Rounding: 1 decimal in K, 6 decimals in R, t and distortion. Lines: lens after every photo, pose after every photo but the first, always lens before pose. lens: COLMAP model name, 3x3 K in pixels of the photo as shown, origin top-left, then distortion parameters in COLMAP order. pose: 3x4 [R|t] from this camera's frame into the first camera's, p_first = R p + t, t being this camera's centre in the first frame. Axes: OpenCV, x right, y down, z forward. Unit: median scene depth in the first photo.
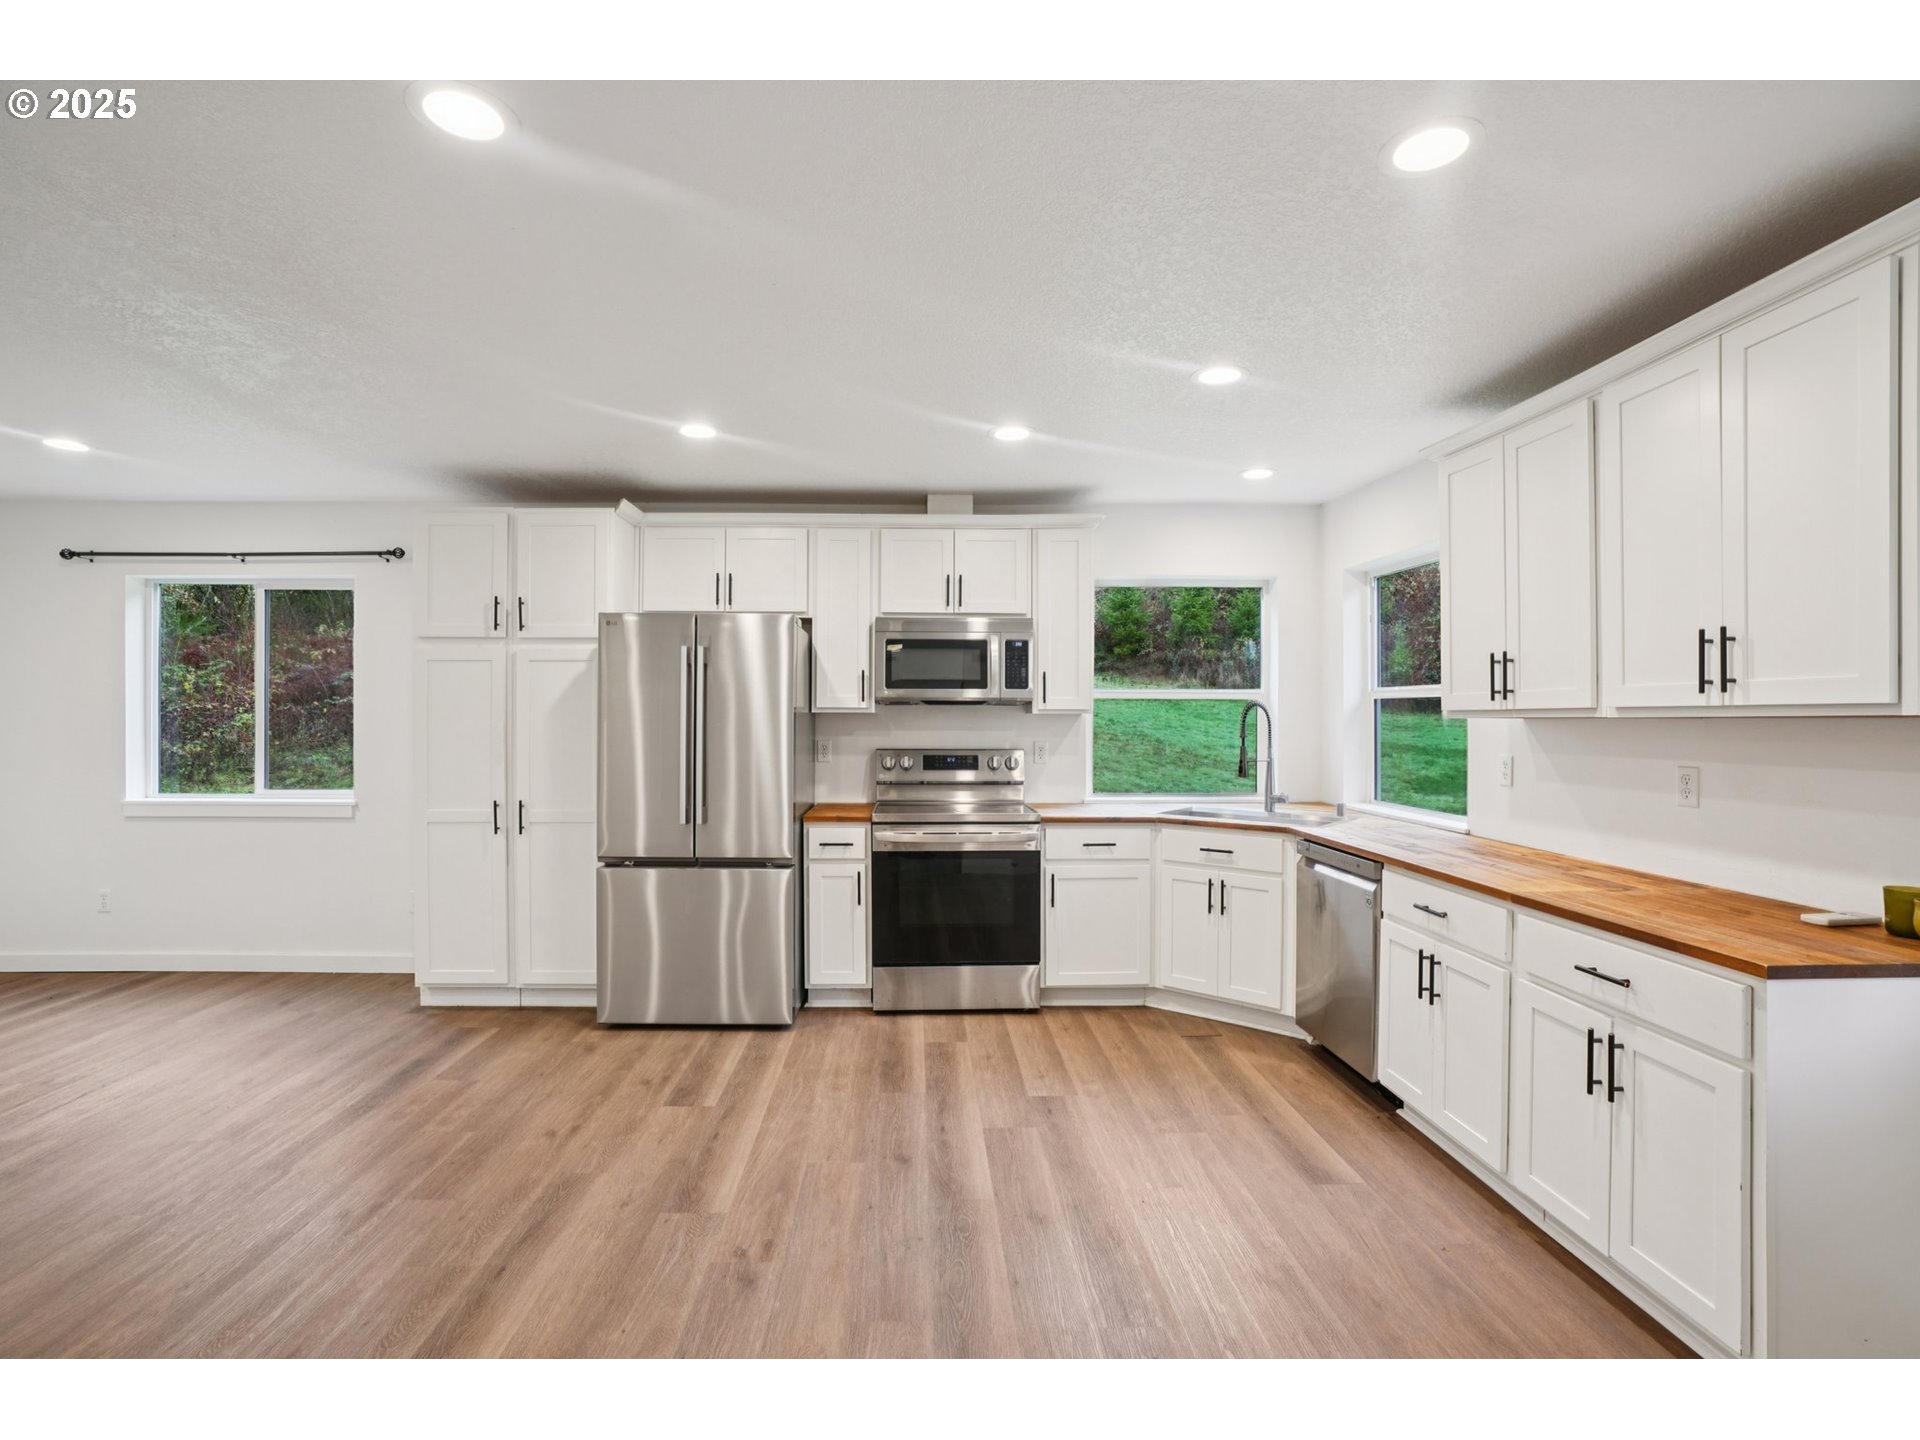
lens RADIAL K [[899.6, 0, 955.1], [0, 899.6, 717.1], [0, 0, 1]] dist [-0.057336, 0.020933]
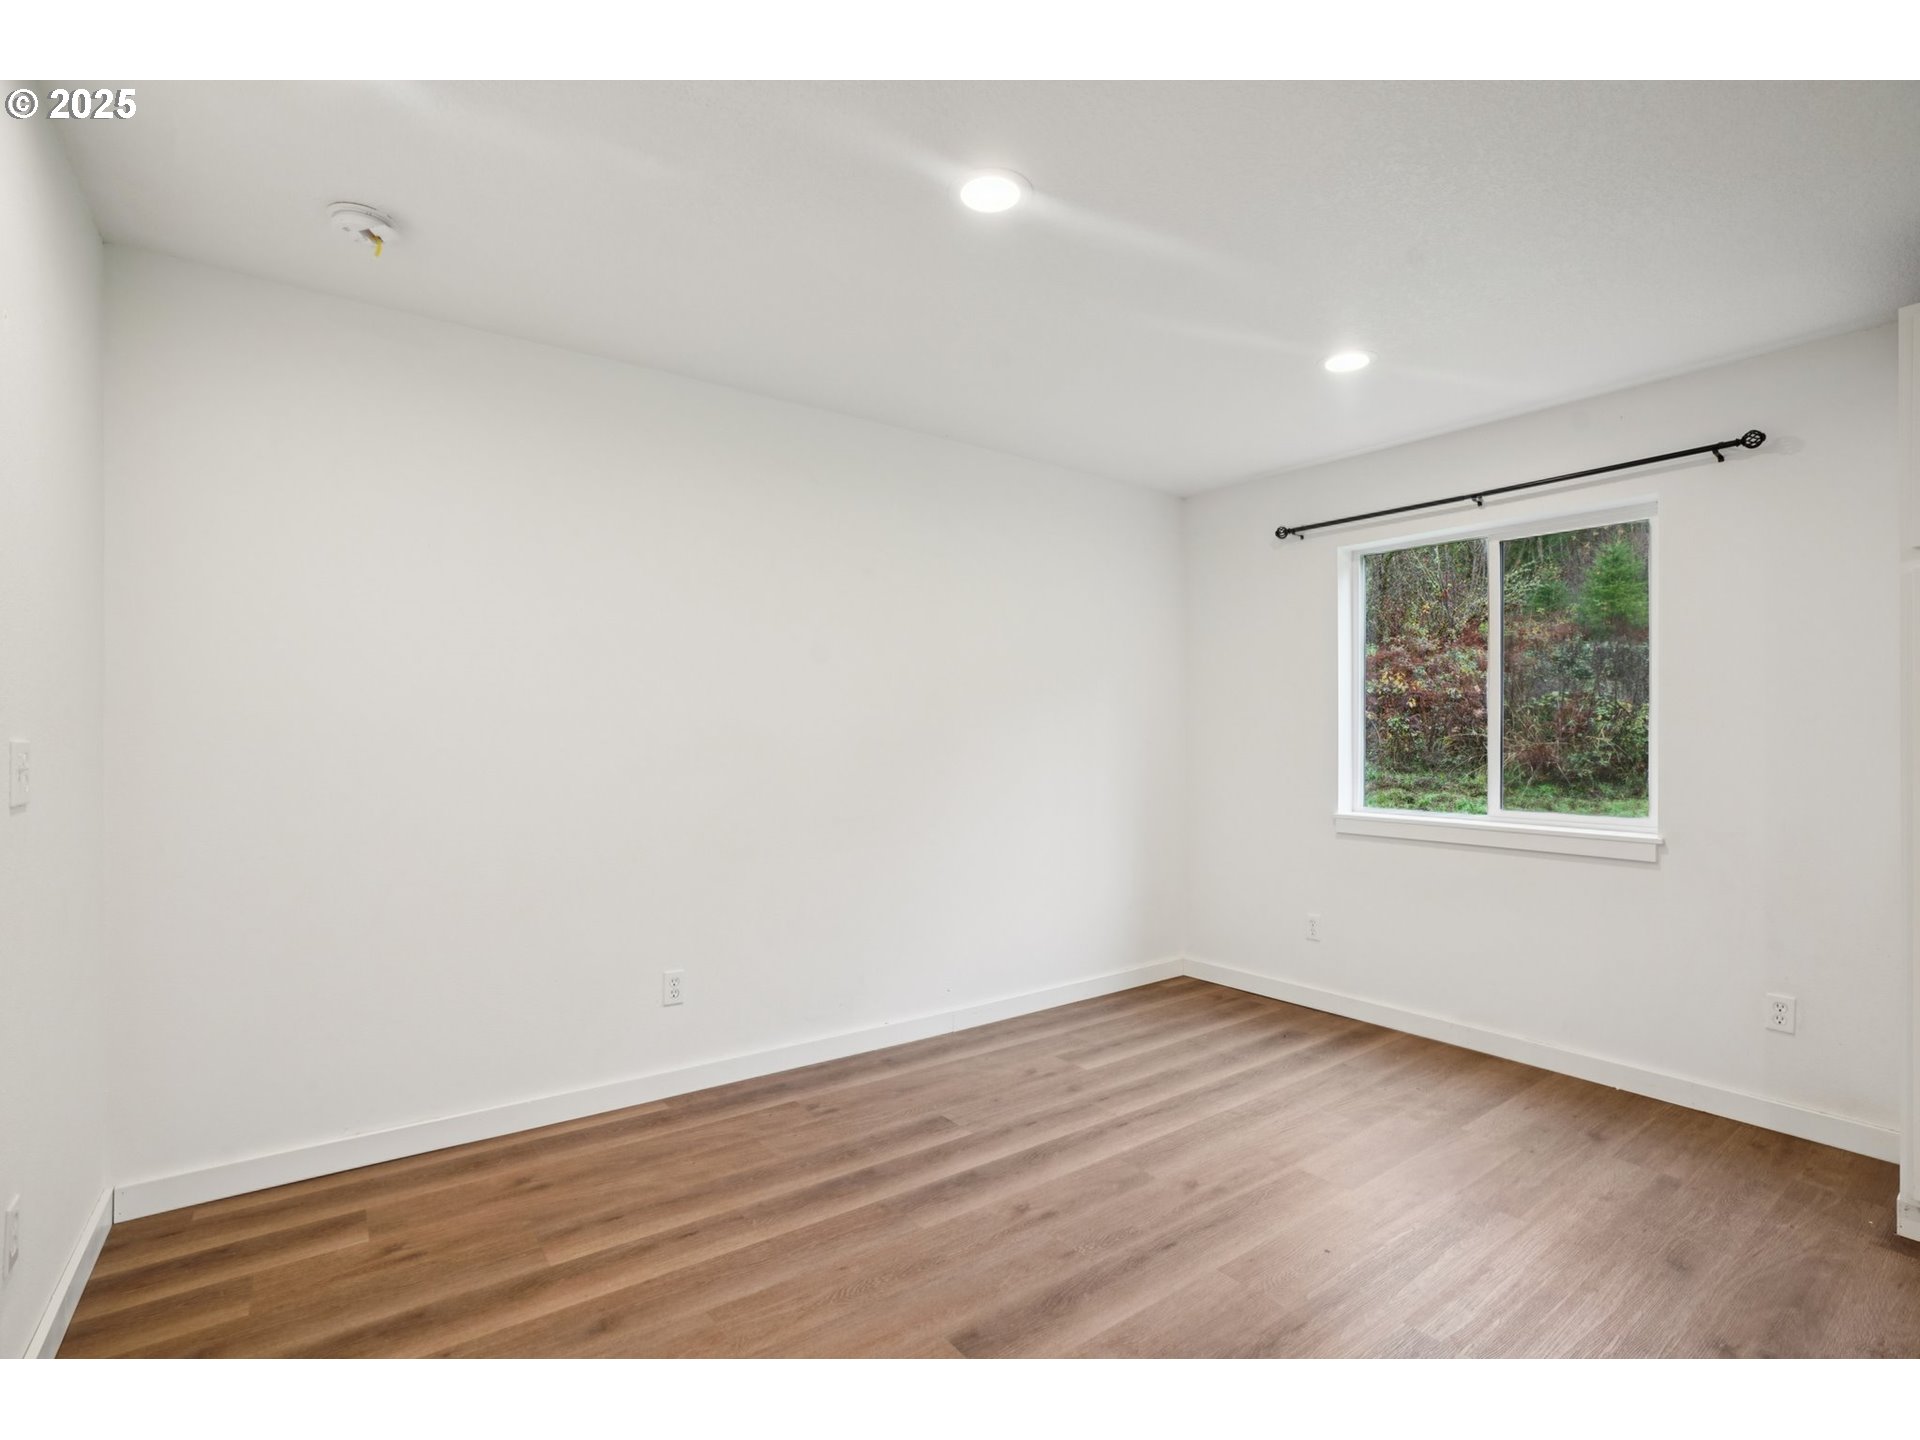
lens RADIAL K [[912.3, 0, 962.2], [0, 912.3, 716.5], [0, 0, 1]] dist [-0.041259, 0.003799]
pose [[0.571379, -0.014267, -0.820562, -0.486813], [-0.004224, 0.999785, -0.020325, 0.023663], [0.820675, 0.015079, 0.571196, 0.215451]]
